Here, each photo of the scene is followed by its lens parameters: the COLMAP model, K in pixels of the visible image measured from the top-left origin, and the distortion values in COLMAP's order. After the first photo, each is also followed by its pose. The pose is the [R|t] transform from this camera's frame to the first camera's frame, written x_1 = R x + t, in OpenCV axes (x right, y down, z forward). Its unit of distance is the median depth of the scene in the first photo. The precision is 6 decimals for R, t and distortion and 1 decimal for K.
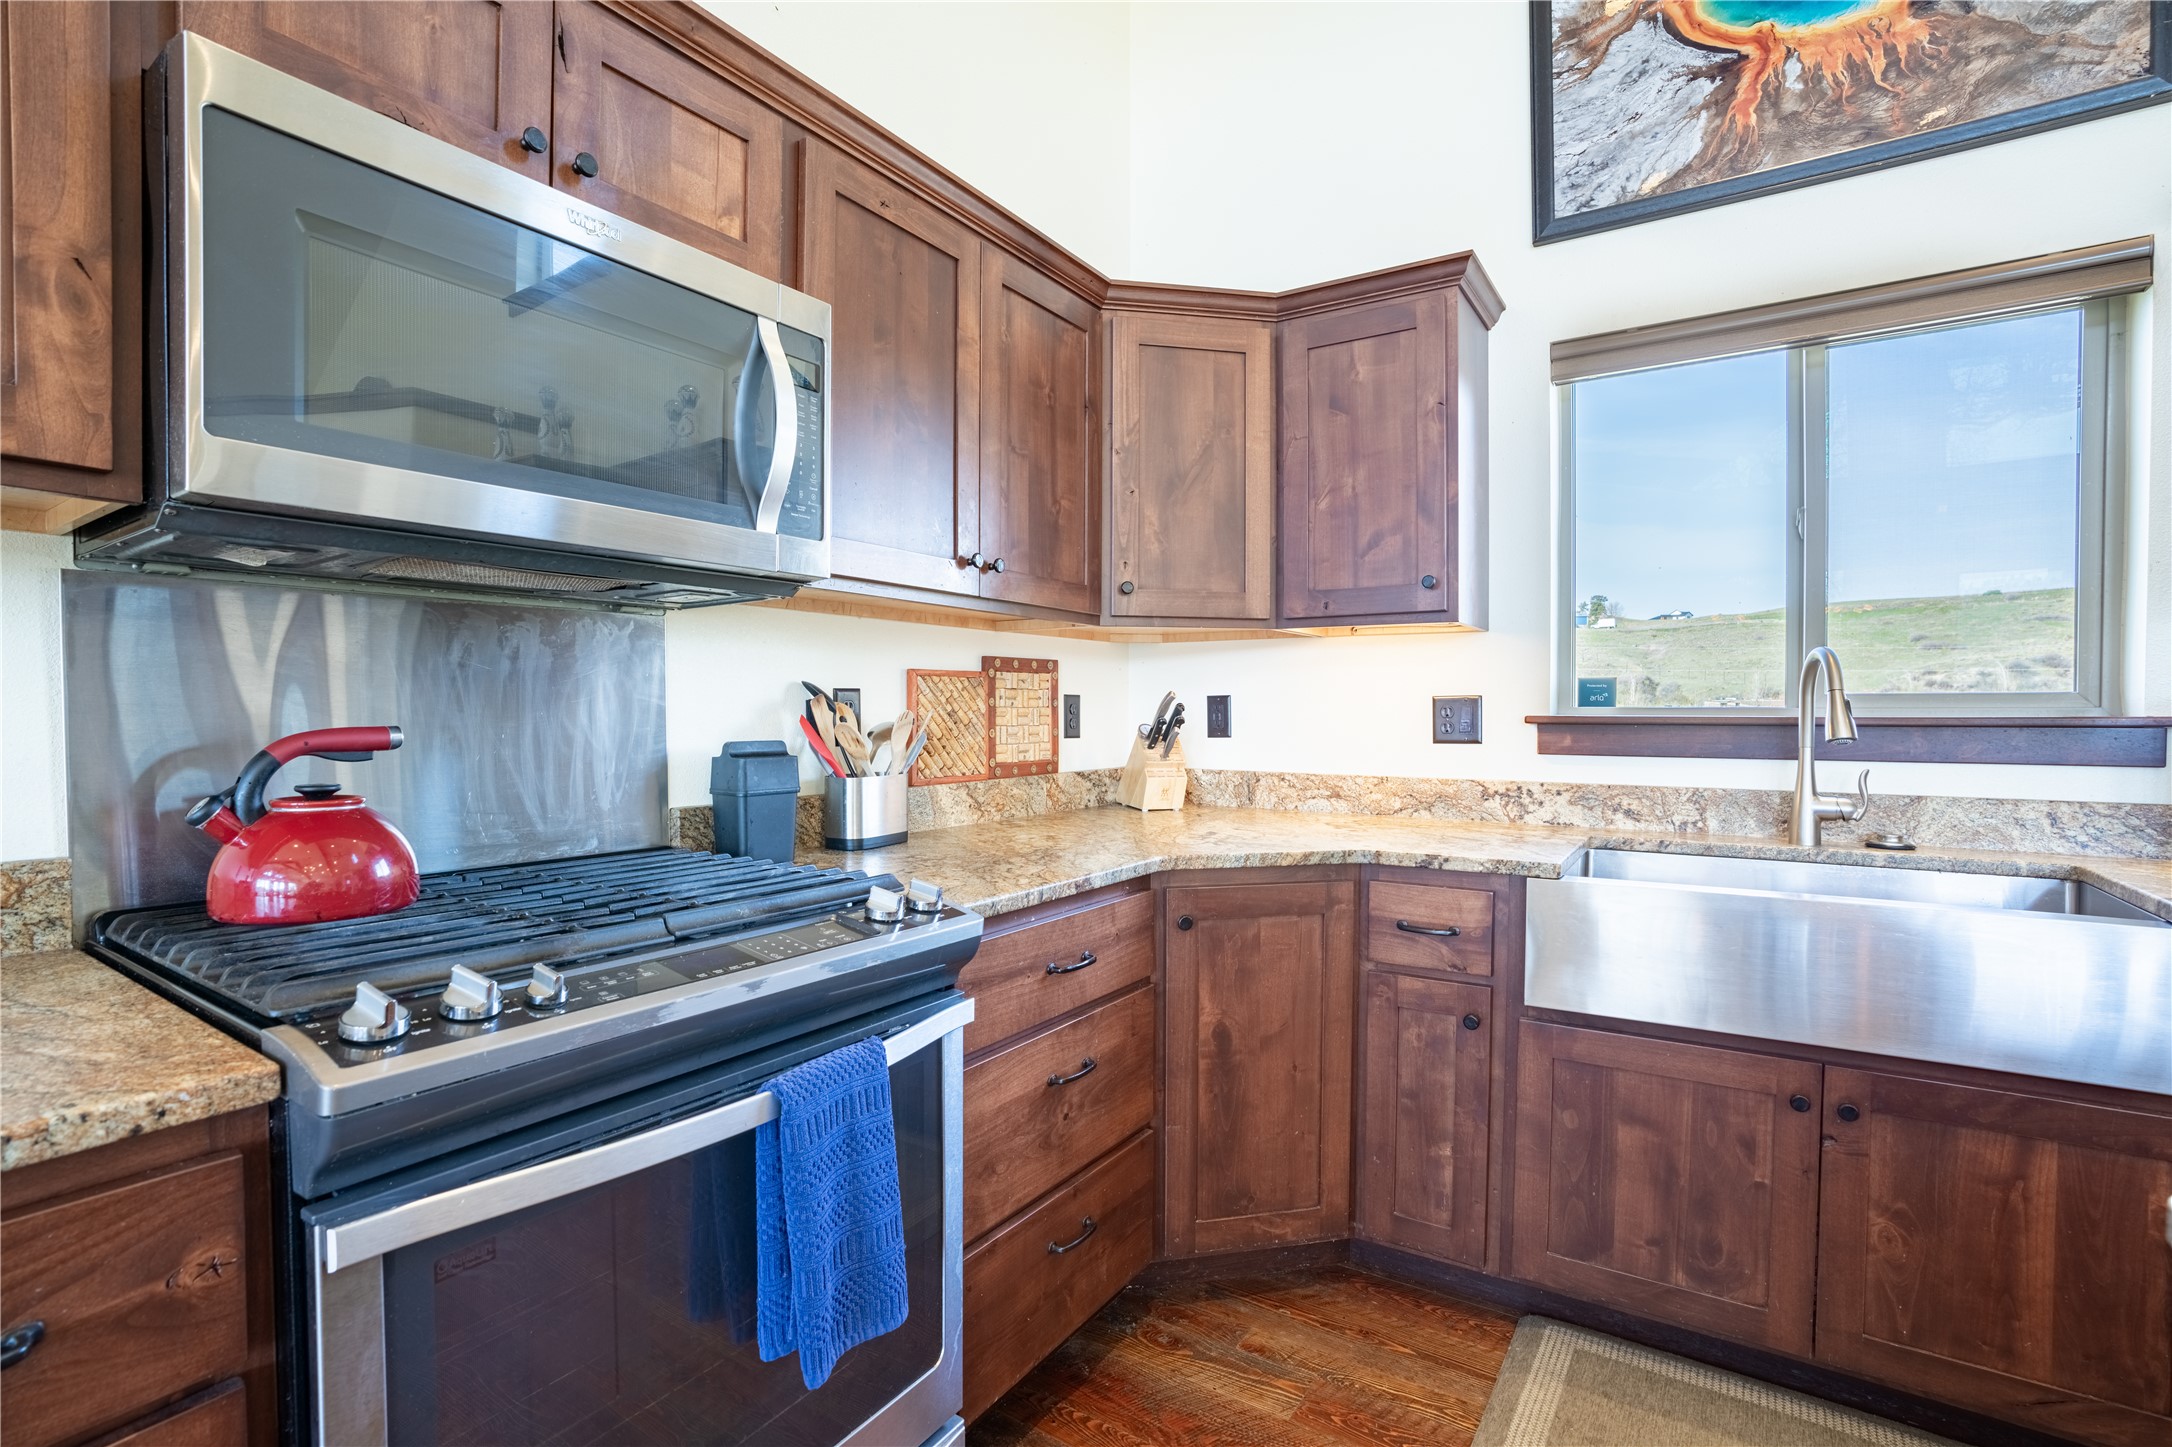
lens RADIAL K [[1021.0, 0, 1093.2], [0, 1021.0, 722.1], [0, 0, 1]] dist [-0.051259, 0.012005]
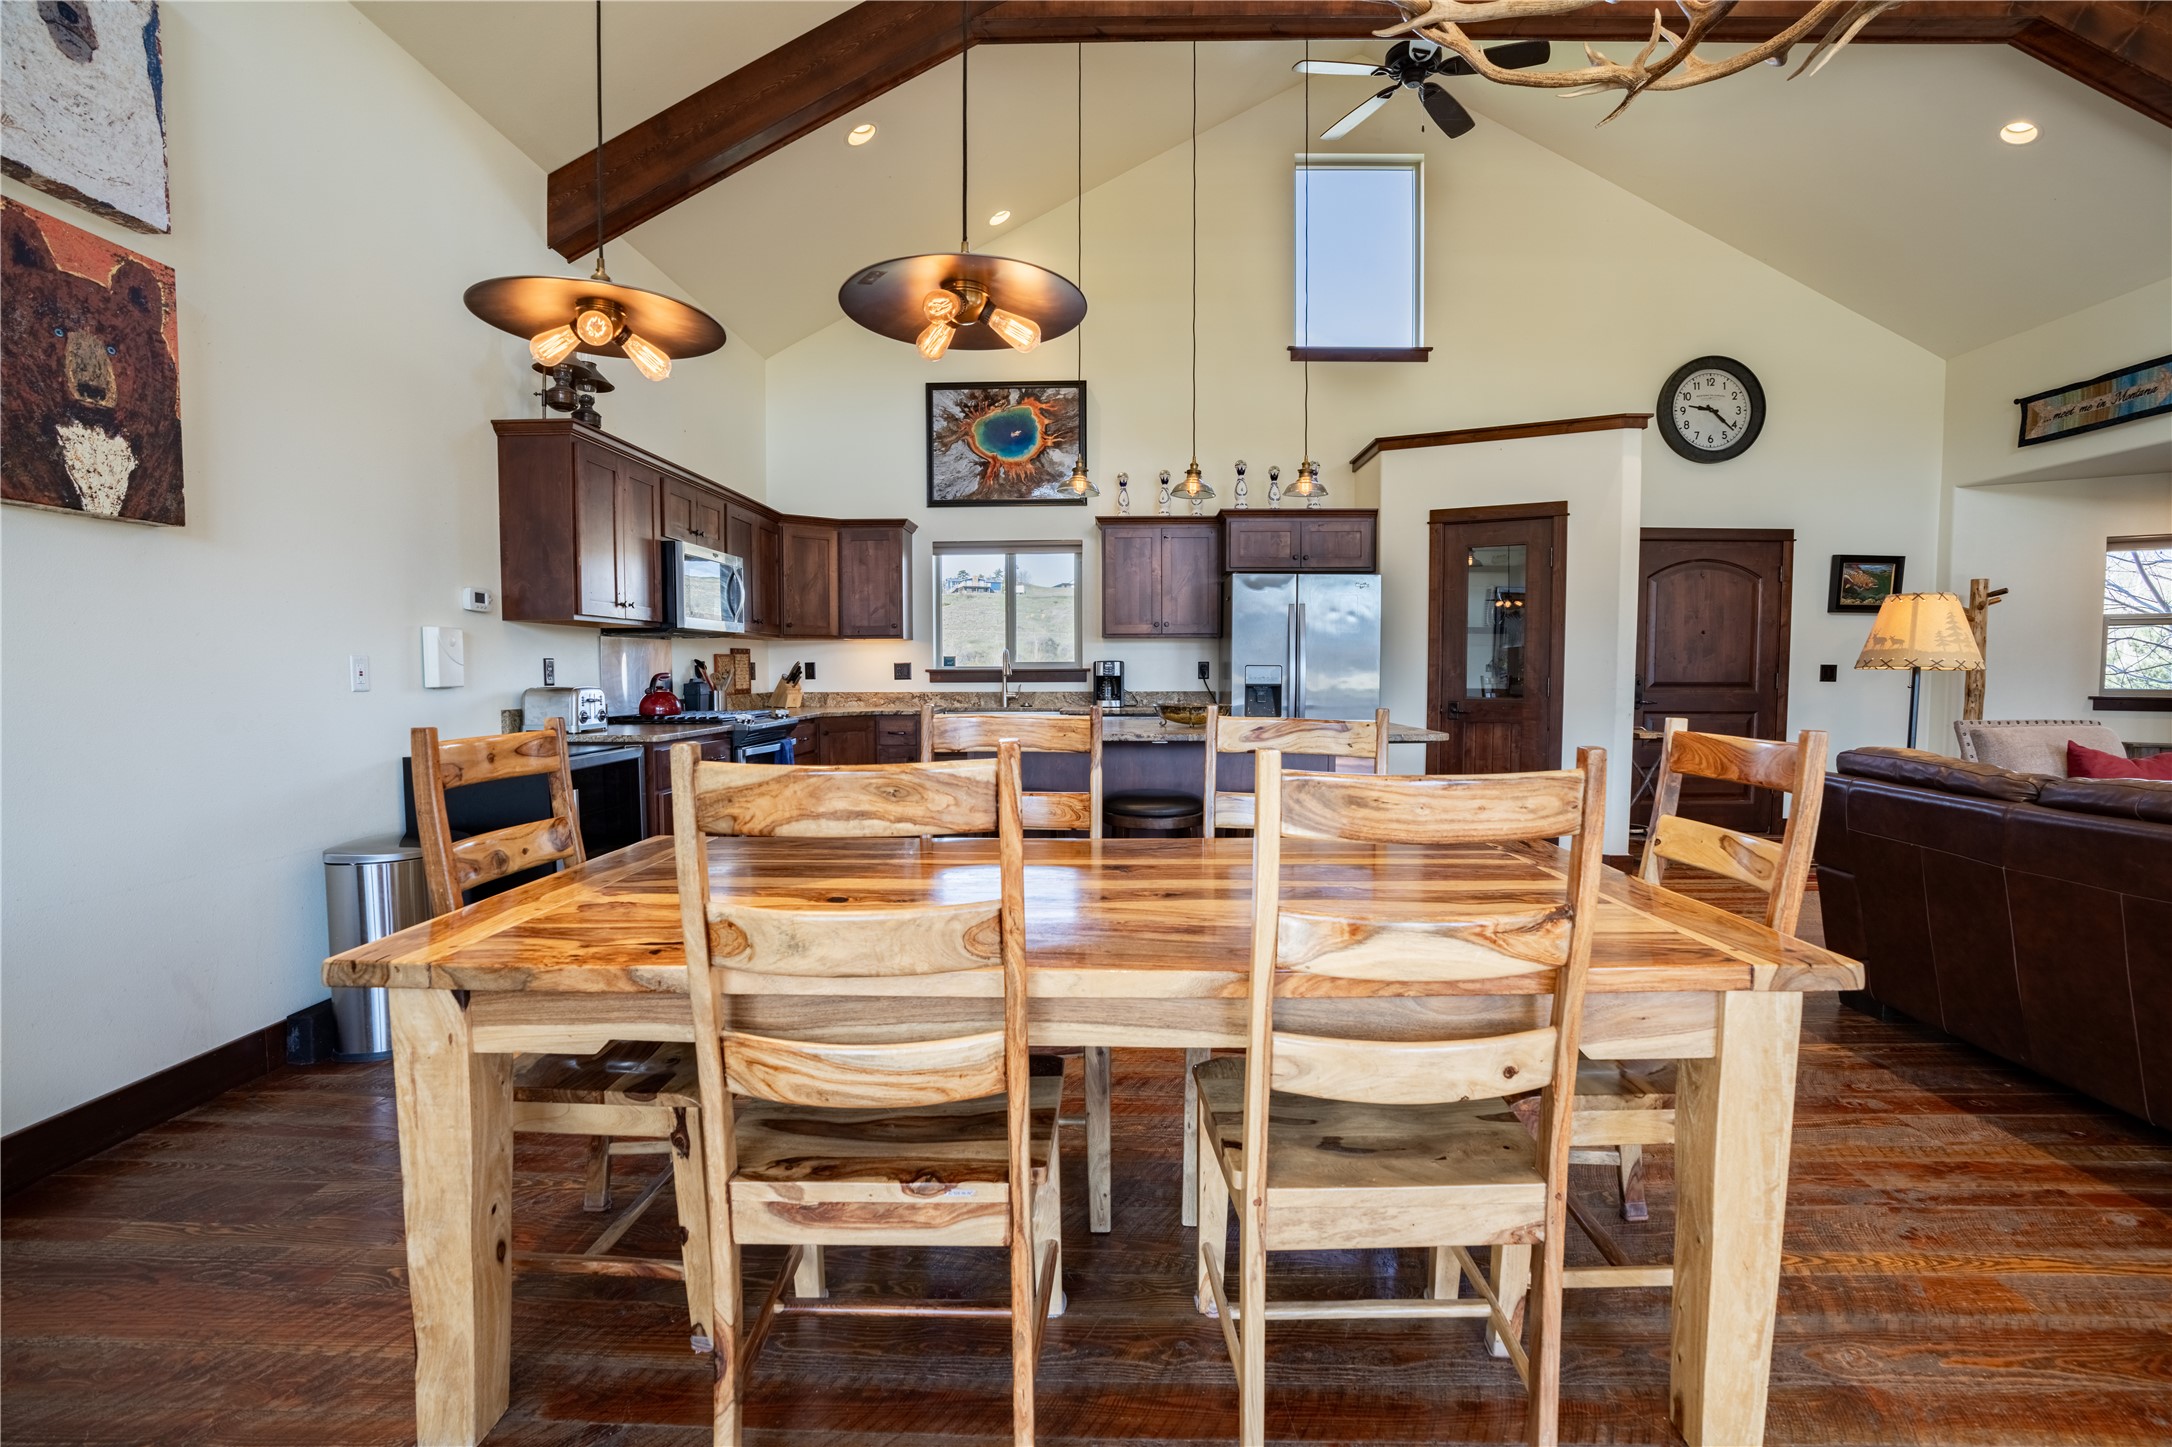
lens RADIAL K [[951.7, 0, 1099.7], [0, 951.7, 727.5], [0, 0, 1]] dist [-0.047420, 0.007099]
pose [[0.845888, -0.035882, 0.532152, -0.691975], [0.008682, 0.998529, 0.053529, 0.020730], [-0.533290, -0.040659, 0.844955, -1.795786]]
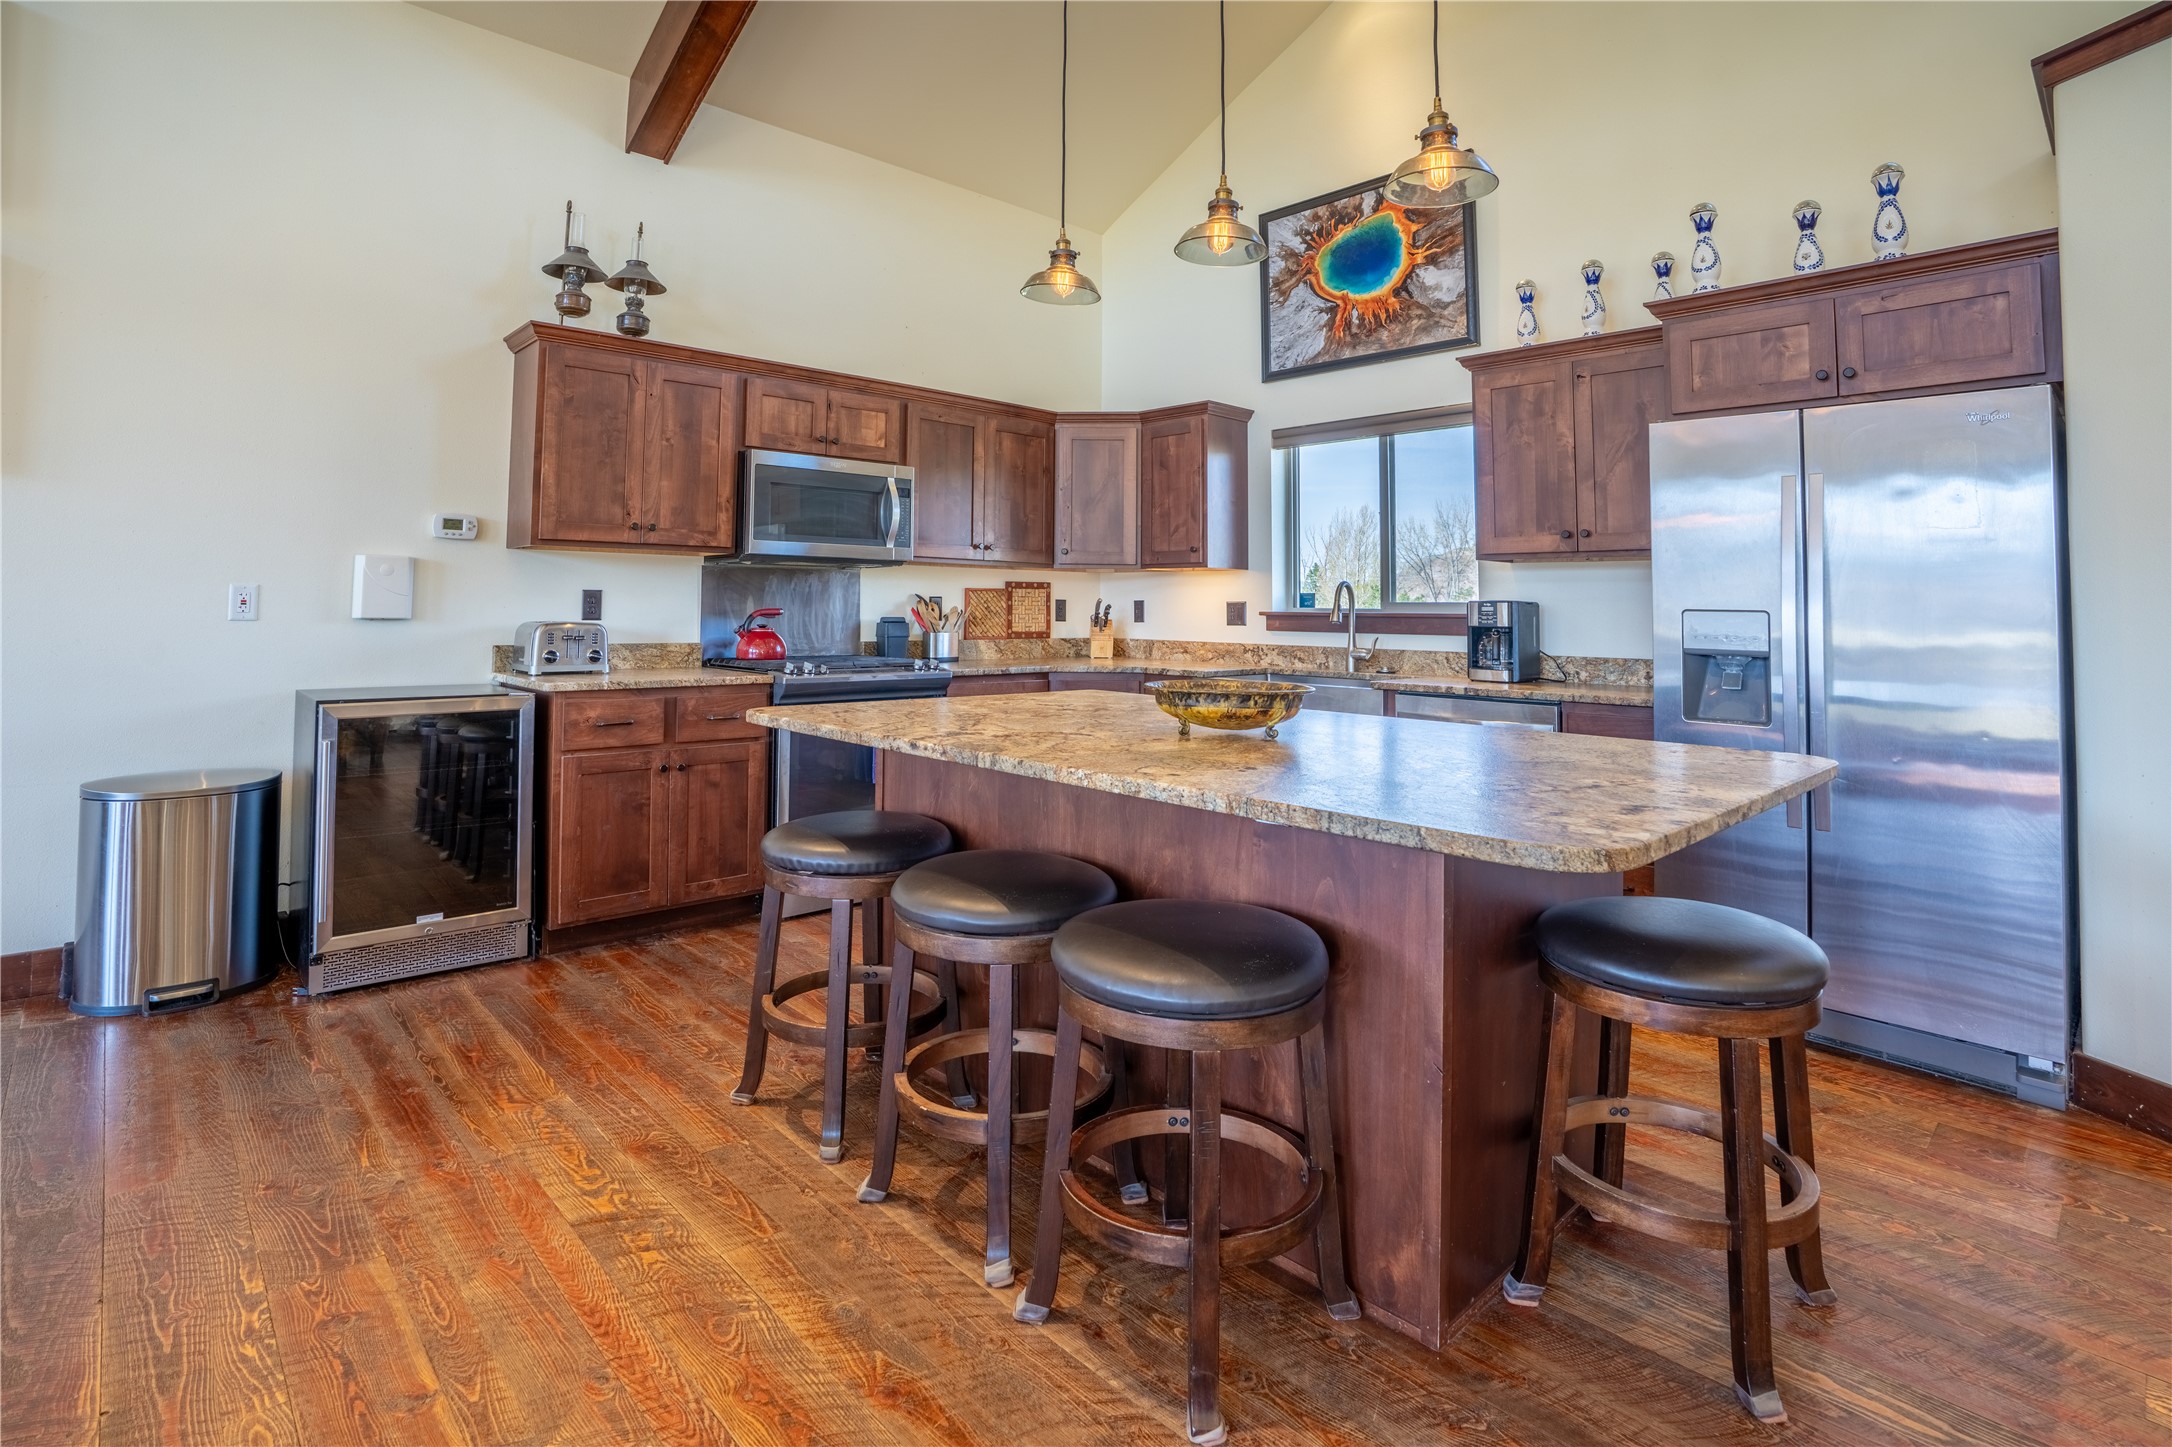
lens RADIAL K [[1021.0, 0, 1130.3], [0, 1021.0, 570.6], [0, 0, 1]] dist [-0.051259, 0.012005]
pose [[0.985388, 0.003823, -0.170283, 0.587037], [-0.012288, 0.998739, -0.048682, 0.015977], [0.169882, 0.050063, 0.984192, -1.216288]]
